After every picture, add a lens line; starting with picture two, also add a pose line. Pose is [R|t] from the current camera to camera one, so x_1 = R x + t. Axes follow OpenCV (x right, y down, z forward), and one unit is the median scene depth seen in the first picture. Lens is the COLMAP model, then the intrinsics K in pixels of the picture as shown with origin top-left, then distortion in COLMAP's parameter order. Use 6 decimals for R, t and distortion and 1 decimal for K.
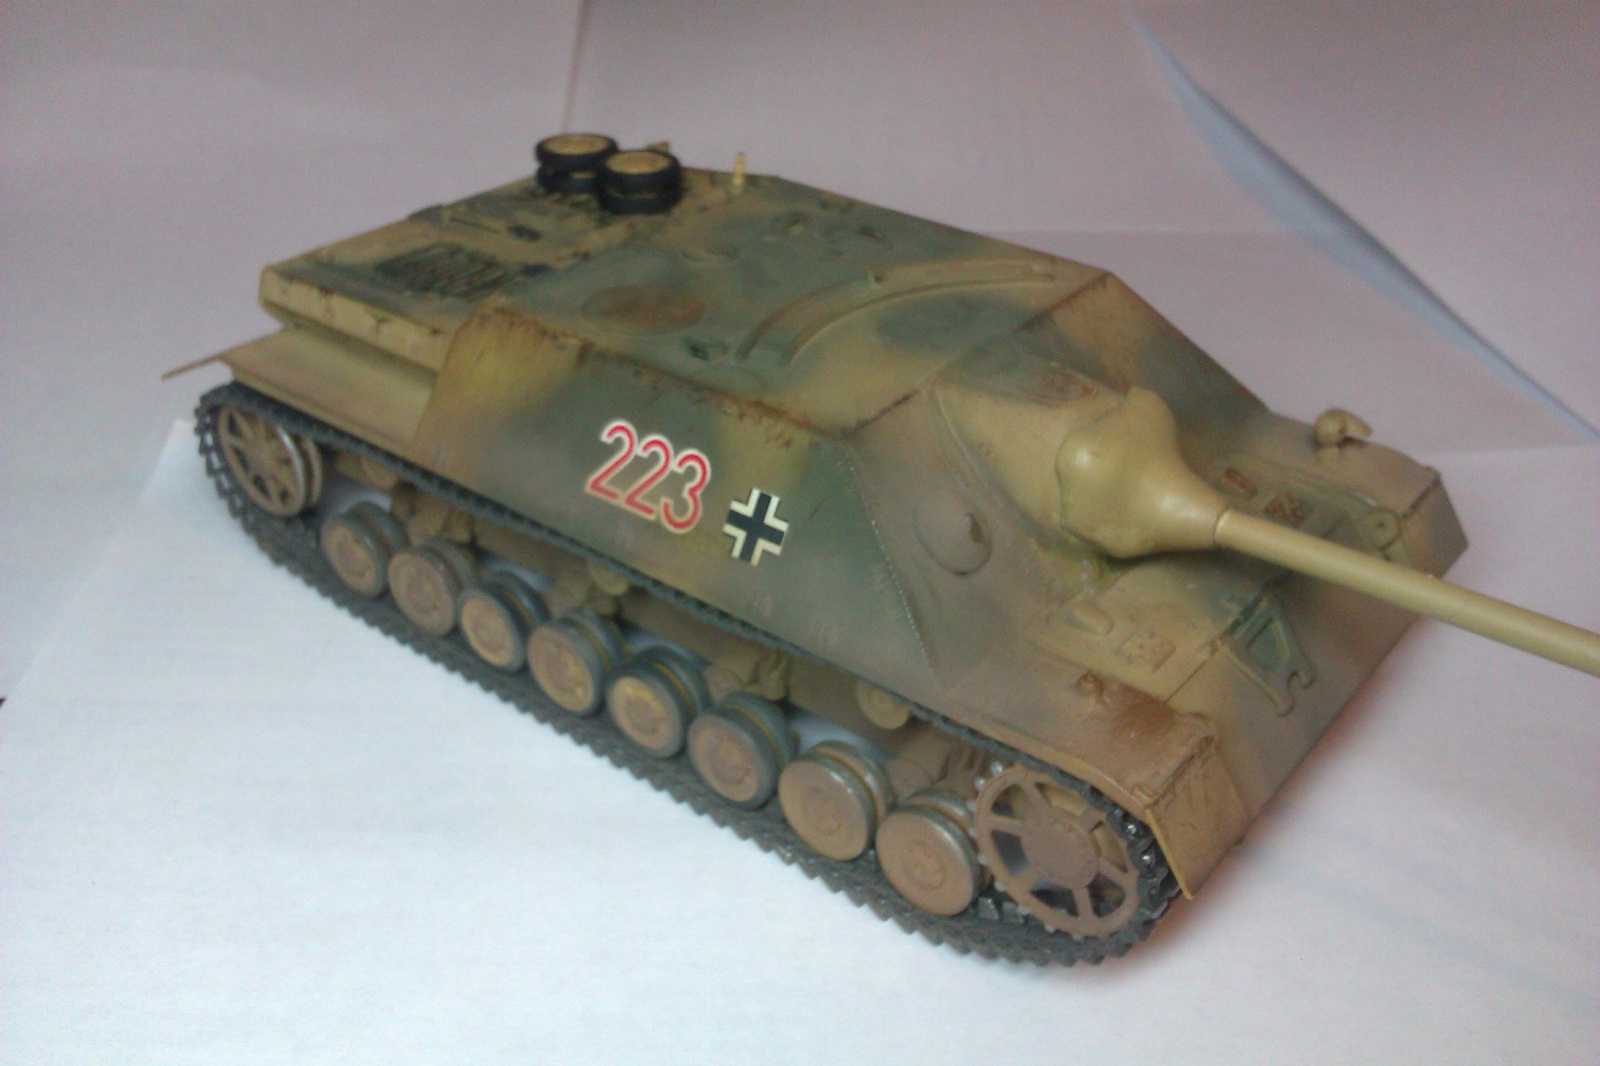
lens RADIAL K [[1655.3, 0, 800.0], [0, 1655.3, 533.0], [0, 0, 1]] dist [0.098214, -0.338354]
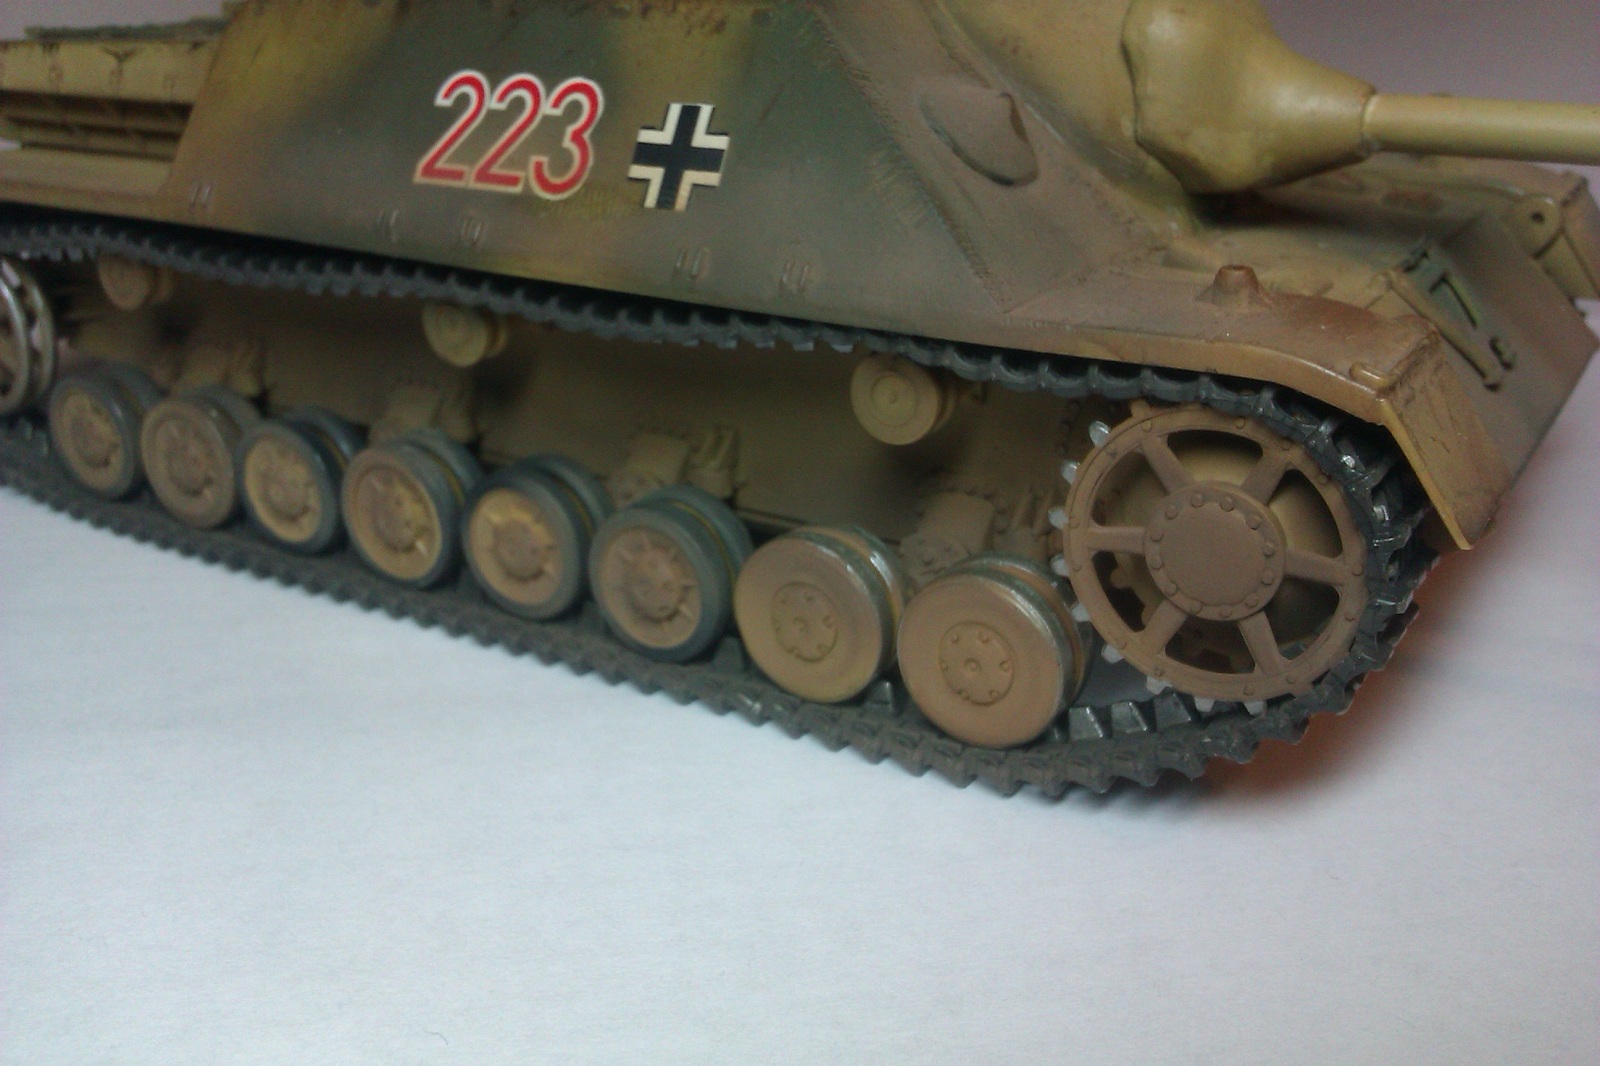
lens RADIAL K [[1655.3, 0, 800.0], [0, 1655.3, 533.0], [0, 0, 1]] dist [0.098214, -0.338354]
pose [[0.994510, -0.061004, 0.085023, -0.042982], [0.076180, 0.979103, -0.188560, 0.262827], [-0.071743, 0.194002, 0.978374, 0.377032]]
